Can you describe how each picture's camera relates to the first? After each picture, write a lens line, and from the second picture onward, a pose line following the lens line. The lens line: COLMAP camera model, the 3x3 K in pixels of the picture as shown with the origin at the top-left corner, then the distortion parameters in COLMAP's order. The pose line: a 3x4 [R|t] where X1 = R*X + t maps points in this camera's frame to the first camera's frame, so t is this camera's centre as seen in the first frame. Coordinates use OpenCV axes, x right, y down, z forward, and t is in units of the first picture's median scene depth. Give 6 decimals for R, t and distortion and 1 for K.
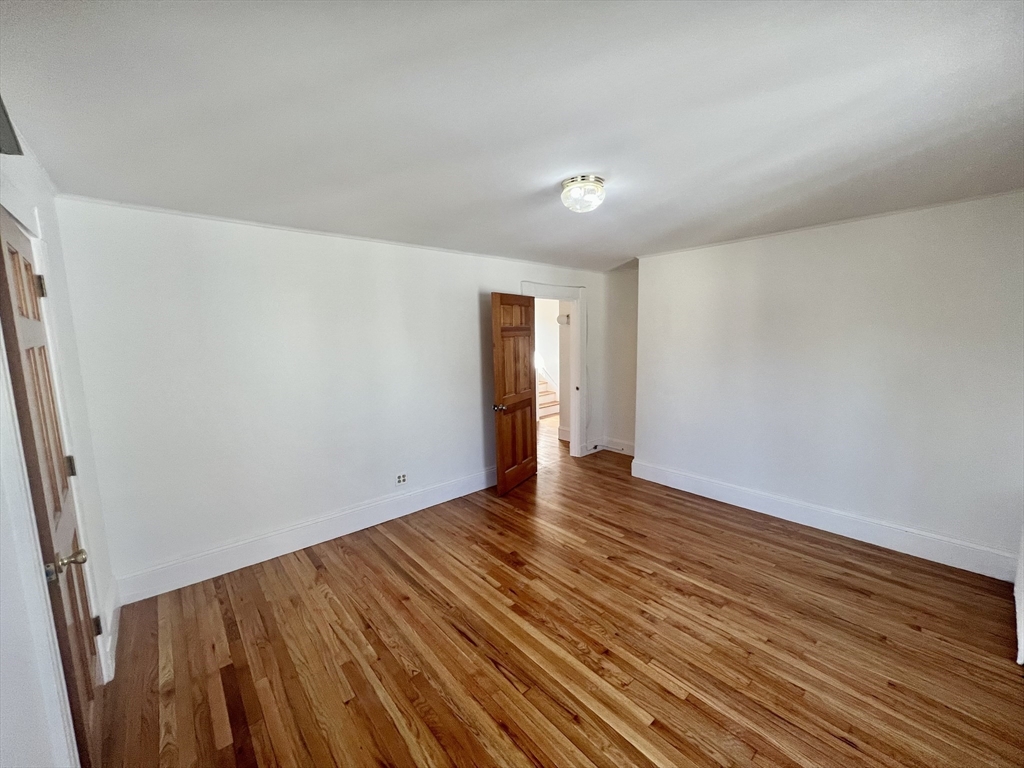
lens RADIAL K [[409.0, 0, 512.0], [0, 409.0, 388.4], [0, 0, 1]] dist [-0.001771, 0.000403]
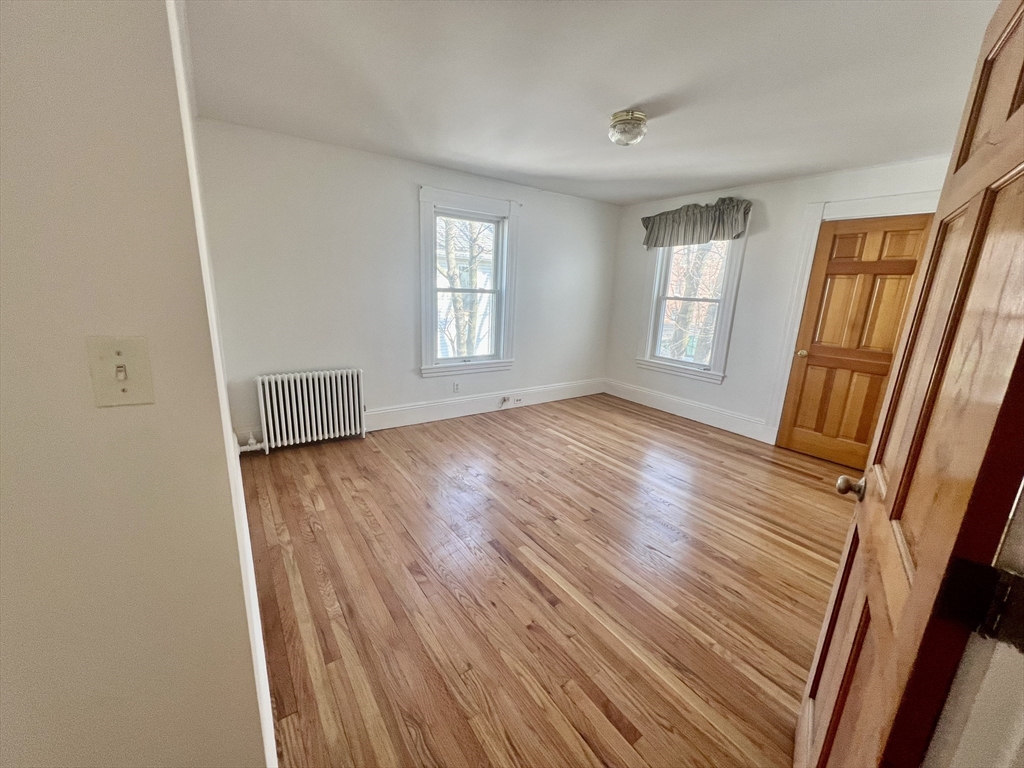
lens RADIAL K [[409.0, 0, 509.5], [0, 409.0, 383.6], [0, 0, 1]] dist [-0.001771, 0.000403]
pose [[-0.993790, -0.046346, 0.101159, 0.257807], [-0.006981, 0.933306, 0.359015, -0.162839], [-0.111052, 0.356079, -0.927834, 1.709437]]
